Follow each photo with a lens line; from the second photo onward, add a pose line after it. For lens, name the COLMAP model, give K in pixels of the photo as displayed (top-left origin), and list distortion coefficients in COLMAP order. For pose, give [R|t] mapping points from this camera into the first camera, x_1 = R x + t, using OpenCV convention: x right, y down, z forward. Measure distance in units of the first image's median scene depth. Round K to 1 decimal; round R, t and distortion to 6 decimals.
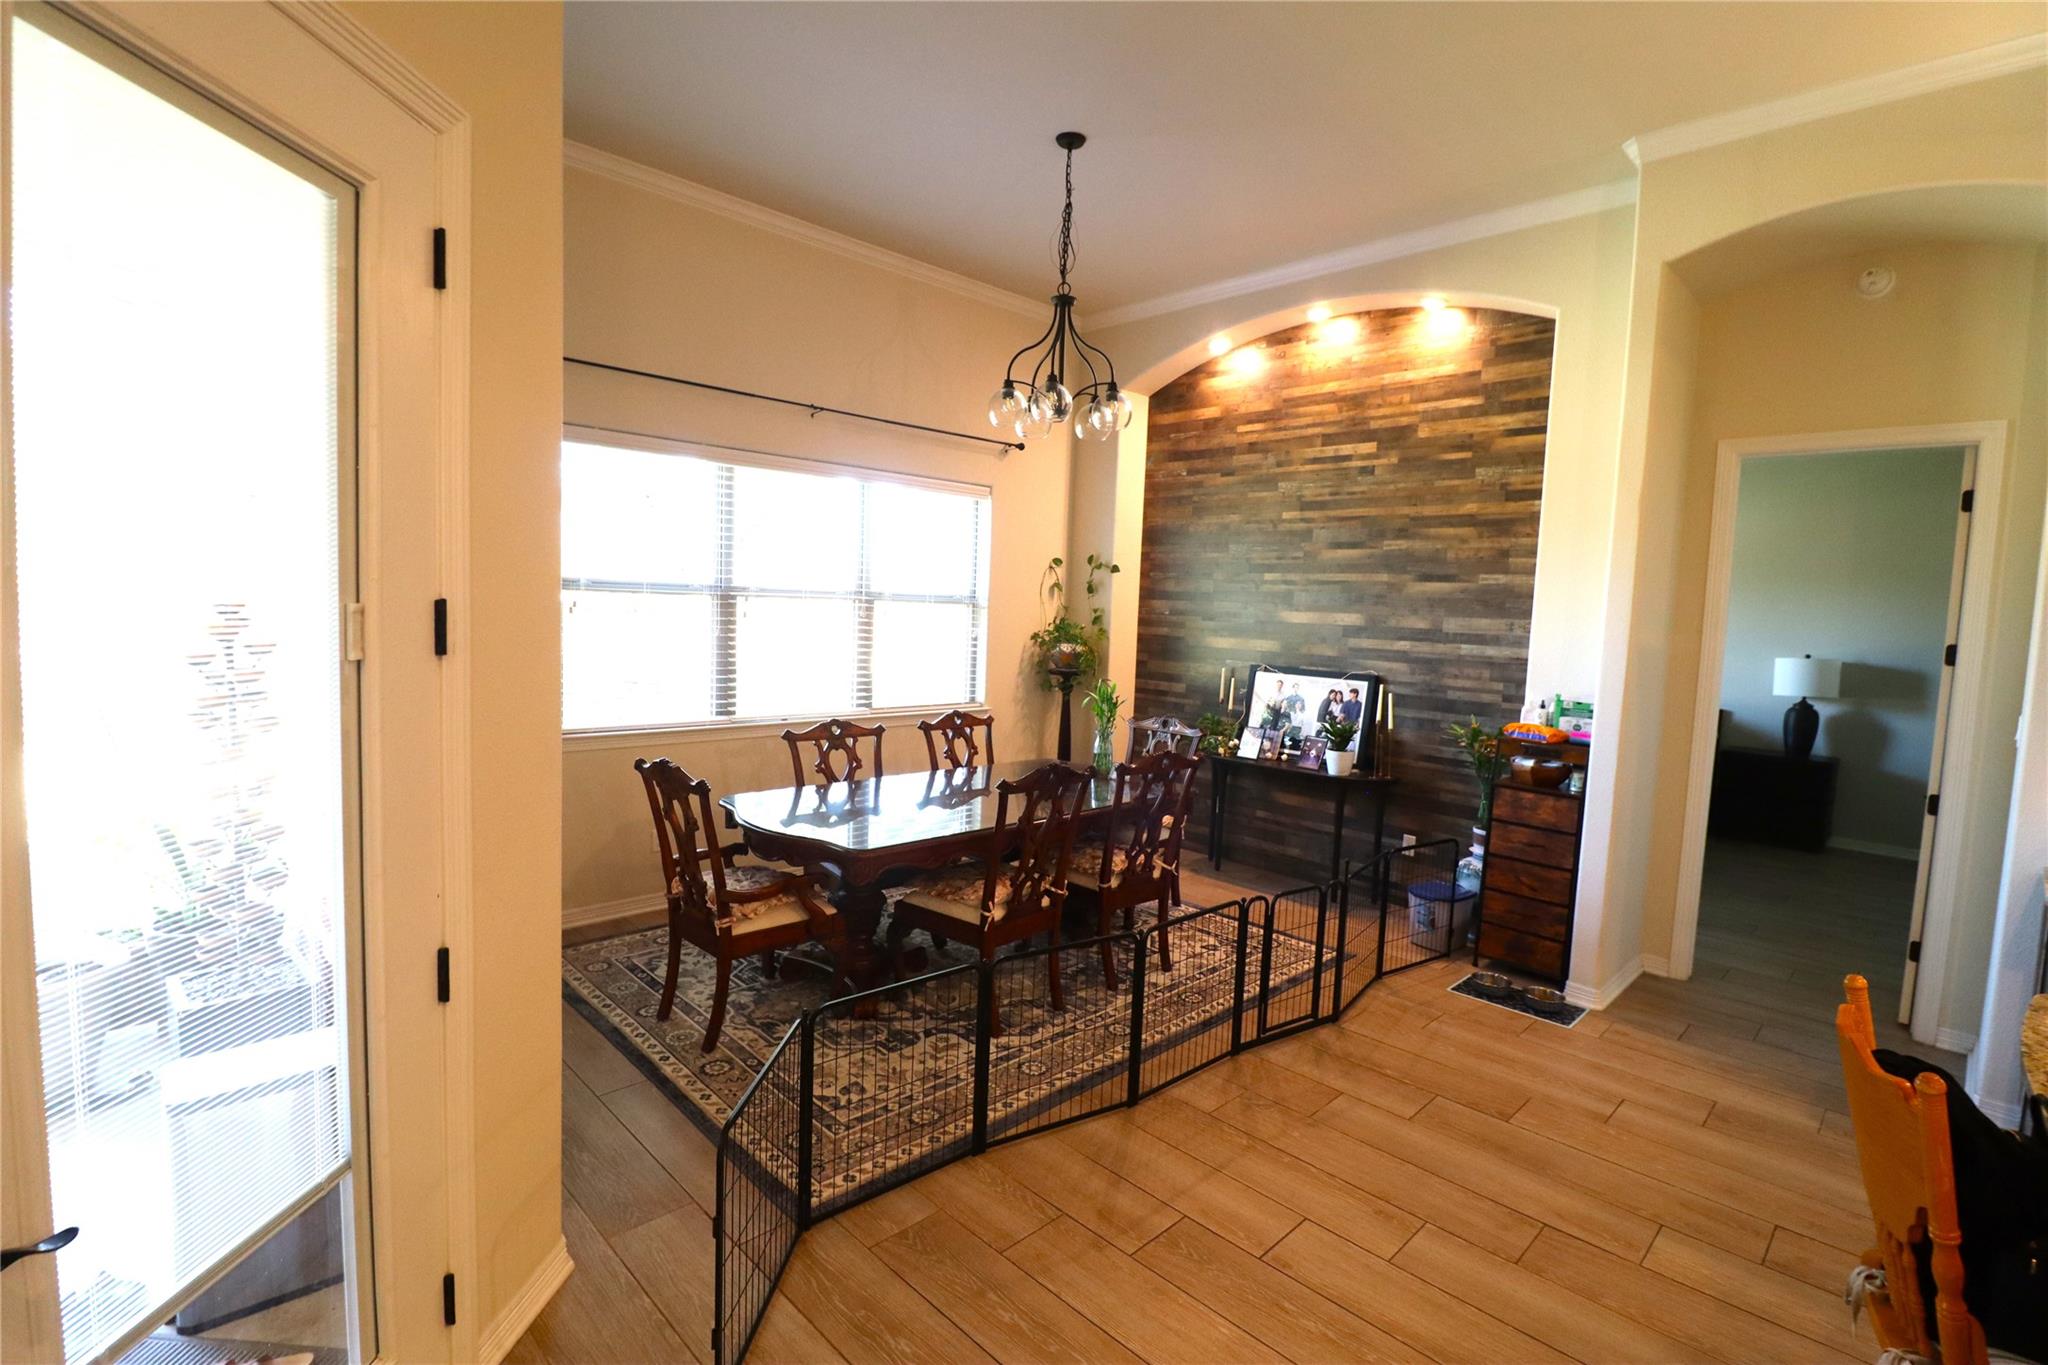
lens RADIAL K [[948.6, 0, 1018.4], [0, 948.6, 677.5], [0, 0, 1]] dist [-0.003751, -0.009165]
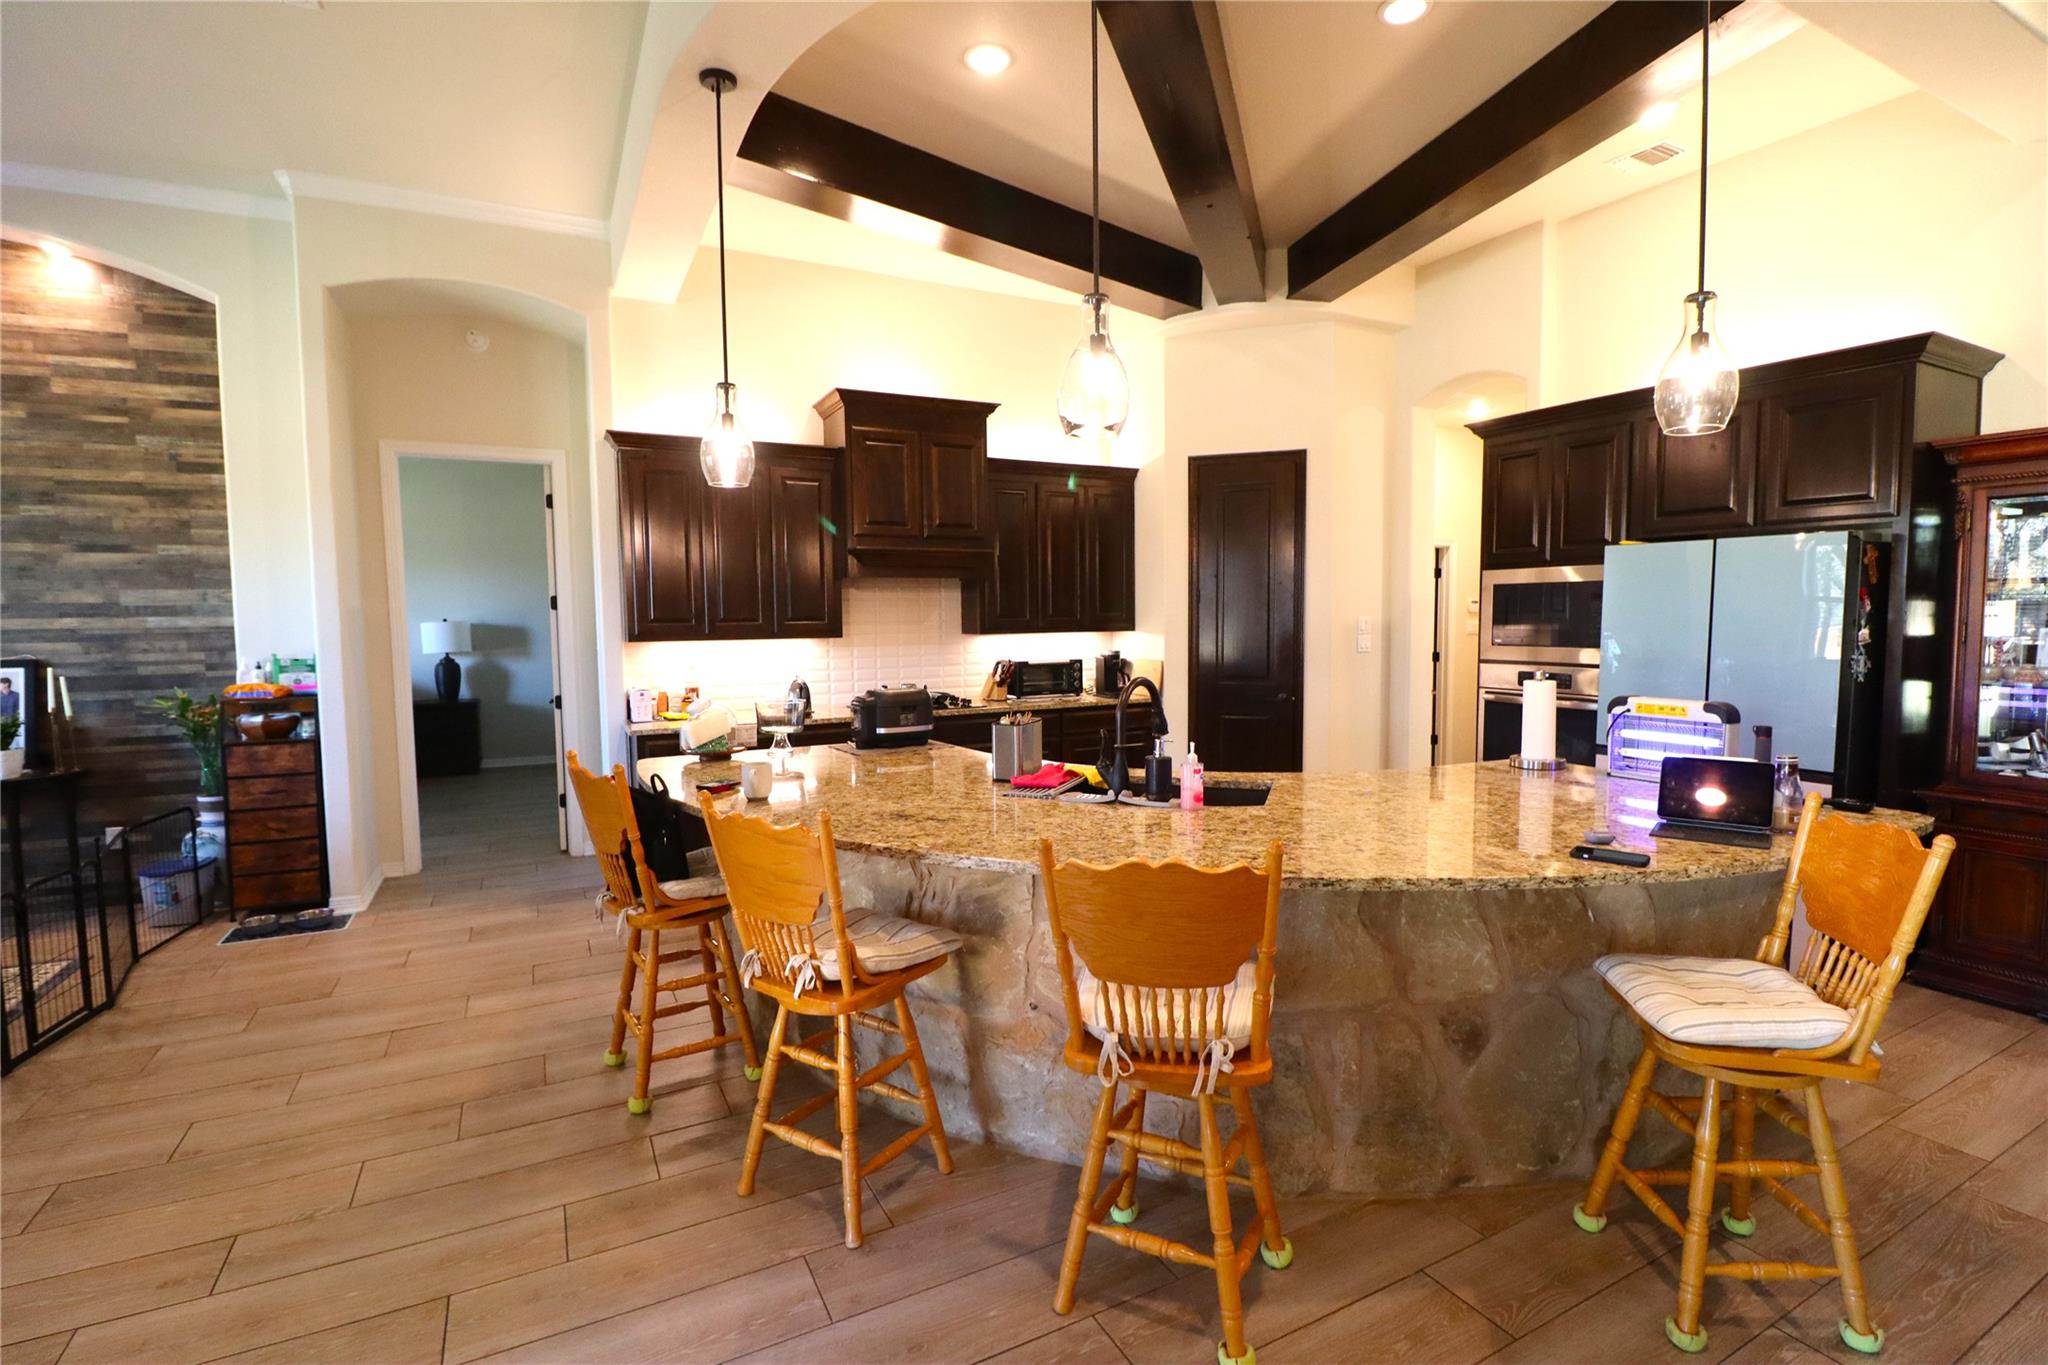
lens RADIAL K [[948.6, 0, 1038.2], [0, 948.6, 683.1], [0, 0, 1]] dist [-0.003751, -0.009165]
pose [[0.277781, -0.112744, 0.954006, -0.207539], [0.096423, 0.991346, 0.089082, 0.035260], [-0.955793, 0.067243, 0.286248, -0.143480]]
